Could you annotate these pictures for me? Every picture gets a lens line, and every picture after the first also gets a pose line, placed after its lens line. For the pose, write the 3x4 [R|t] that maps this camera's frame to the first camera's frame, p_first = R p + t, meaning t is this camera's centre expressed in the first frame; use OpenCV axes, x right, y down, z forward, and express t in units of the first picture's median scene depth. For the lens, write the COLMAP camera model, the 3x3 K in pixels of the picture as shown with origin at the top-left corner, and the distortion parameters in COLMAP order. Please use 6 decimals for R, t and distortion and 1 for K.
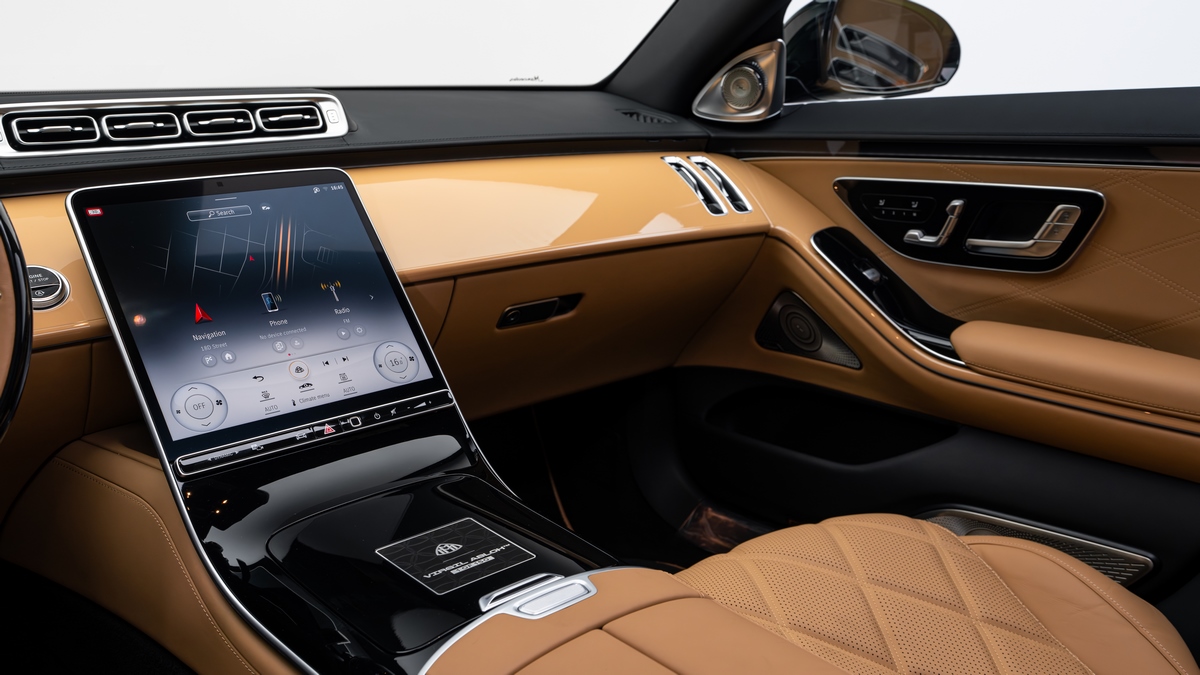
lens RADIAL K [[1124.8, 0, 600.0], [0, 1124.8, 337.5], [0, 0, 1]] dist [0.058977, -0.000684]
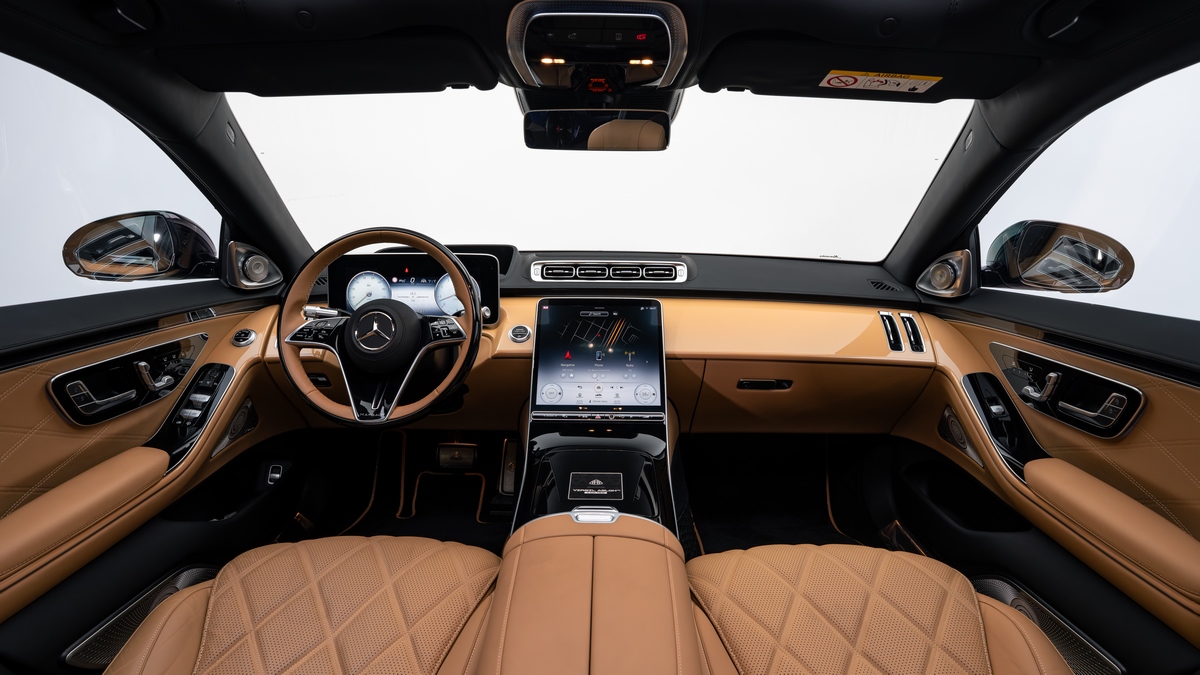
lens RADIAL K [[610.0, 0, 600.0], [0, 610.0, 337.5], [0, 0, 1]] dist [-0.068069, 0.035384]
pose [[0.735807, 0.170437, -0.655393, 0.418957], [-0.187653, 0.981227, 0.044494, -0.100798], [0.650672, 0.090247, 0.753977, 0.060503]]
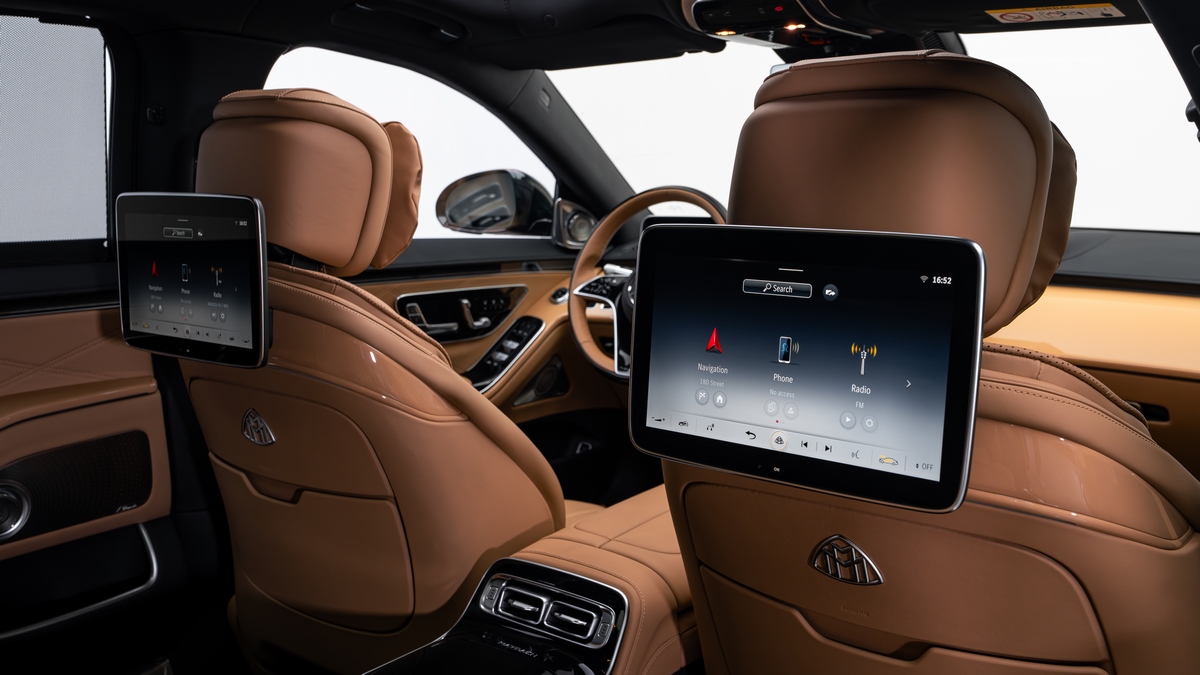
lens RADIAL K [[1135.1, 0, 600.0], [0, 1135.1, 337.5], [0, 0, 1]] dist [0.093845, 0.001703]
pose [[0.154254, 0.165517, -0.974069, 1.243028], [-0.245914, 0.961276, 0.124400, -0.130777], [0.956939, 0.220348, 0.188983, 0.152879]]
